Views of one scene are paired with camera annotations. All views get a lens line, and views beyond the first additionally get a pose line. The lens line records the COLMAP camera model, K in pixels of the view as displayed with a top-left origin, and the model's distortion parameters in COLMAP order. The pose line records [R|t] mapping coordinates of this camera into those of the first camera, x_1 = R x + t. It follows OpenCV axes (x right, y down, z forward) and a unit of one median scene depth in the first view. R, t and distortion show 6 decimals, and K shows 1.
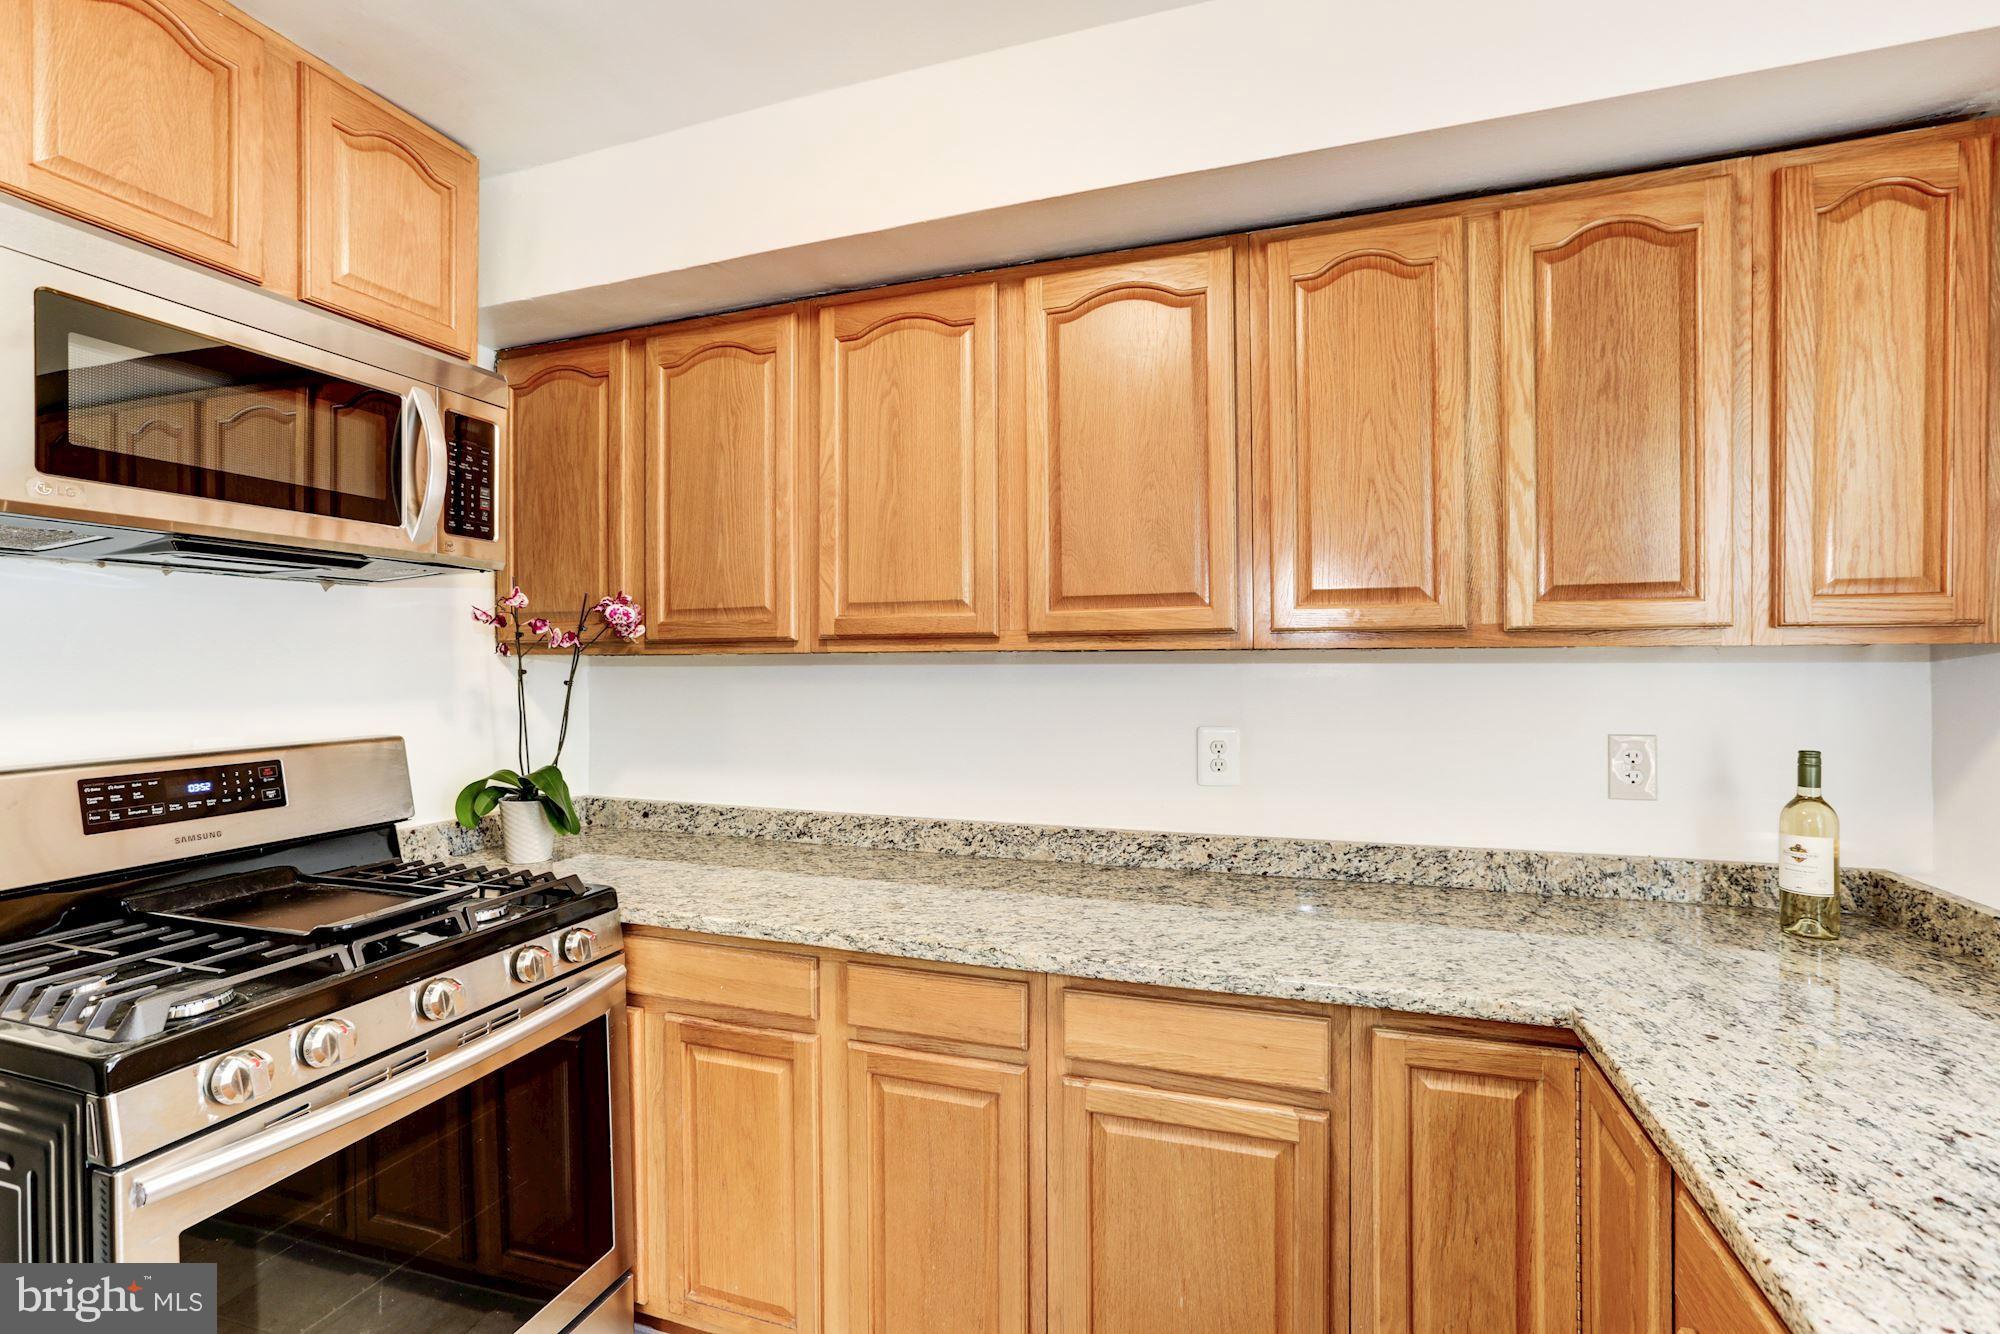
lens RADIAL K [[891.9, 0, 1012.2], [0, 891.9, 660.2], [0, 0, 1]] dist [-0.032111, 0.011031]
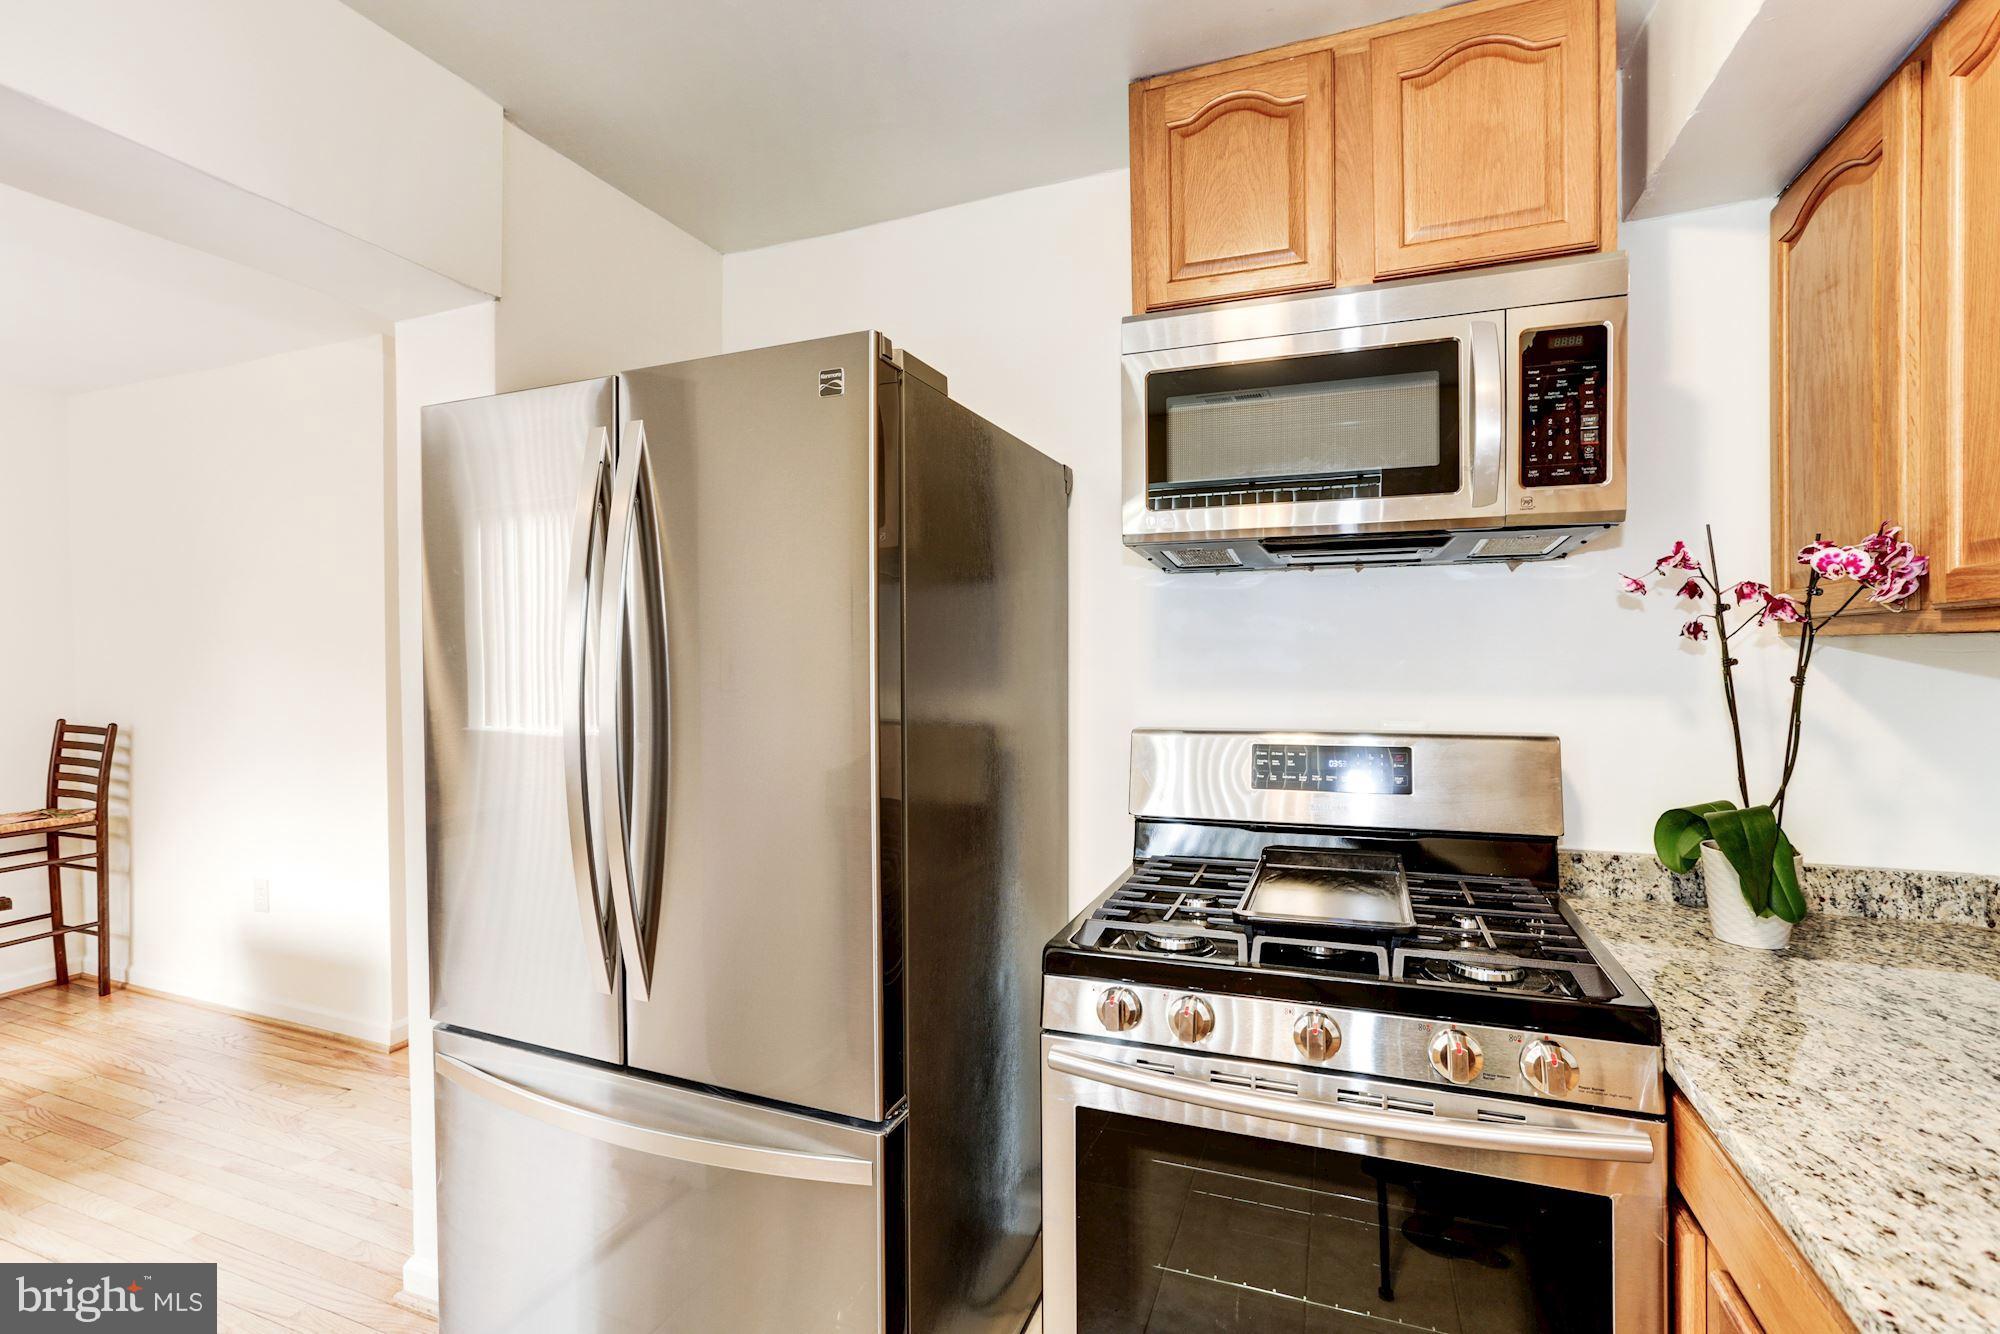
lens RADIAL K [[891.9, 0, 1015.0], [0, 891.9, 664.1], [0, 0, 1]] dist [-0.032111, 0.011031]
pose [[-0.061587, 0.015310, -0.997984, 0.190543], [0.011213, 0.999830, 0.014646, -0.000562], [0.998039, -0.010288, -0.061748, 0.594980]]
